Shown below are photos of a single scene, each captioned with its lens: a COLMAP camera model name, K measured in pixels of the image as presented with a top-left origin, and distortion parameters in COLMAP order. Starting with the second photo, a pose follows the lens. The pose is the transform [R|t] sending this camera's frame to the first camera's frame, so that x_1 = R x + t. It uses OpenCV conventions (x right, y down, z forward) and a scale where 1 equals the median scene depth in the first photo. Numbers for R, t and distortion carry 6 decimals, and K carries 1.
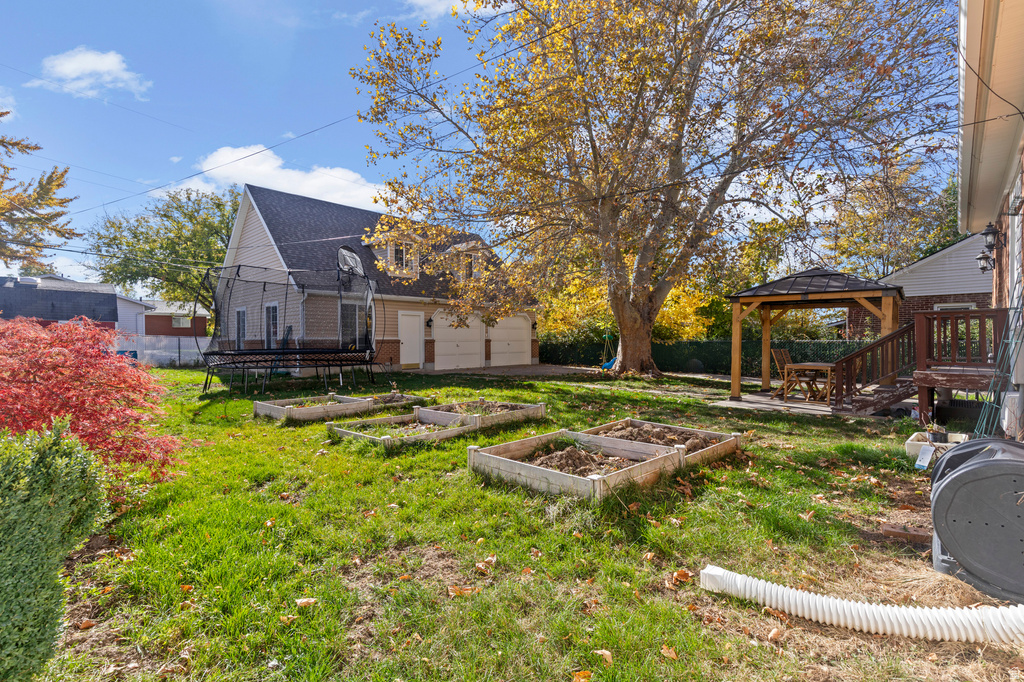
lens RADIAL K [[469.4, 0, 517.2], [0, 469.4, 344.5], [0, 0, 1]] dist [0.003235, -0.000083]
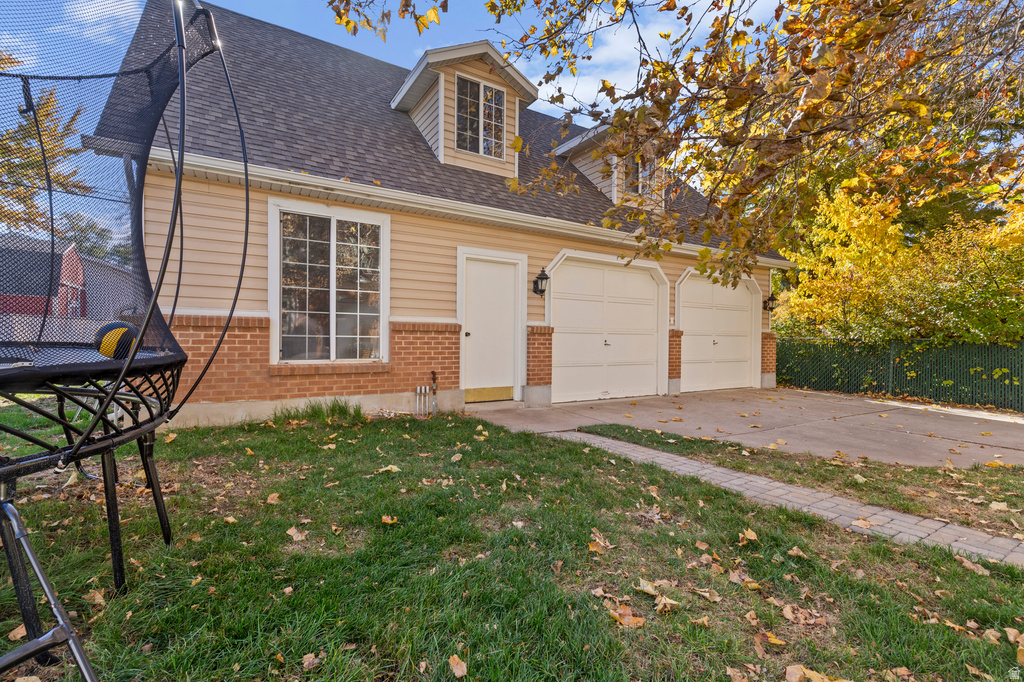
lens RADIAL K [[421.4, 0, 493.1], [0, 421.4, 347.0], [0, 0, 1]] dist [0.000871, -0.000015]
pose [[0.953371, 0.017071, -0.301317, -0.117904], [-0.015746, 0.999853, 0.006827, 0.004526], [0.301389, -0.001764, 0.953500, 0.654290]]
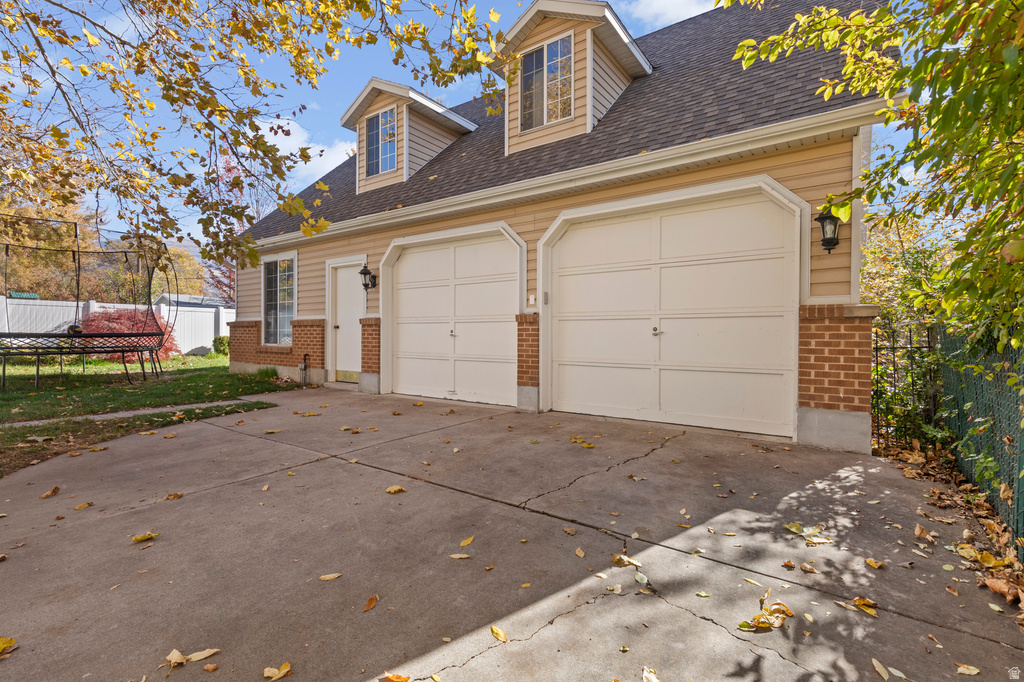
lens RADIAL K [[469.4, 0, 517.2], [0, 469.4, 344.5], [0, 0, 1]] dist [0.003235, -0.000083]
pose [[0.136566, 0.031306, -0.990136, 0.248176], [-0.010948, 0.999487, 0.030091, -0.001512], [0.990570, 0.006730, 0.136839, 1.071309]]
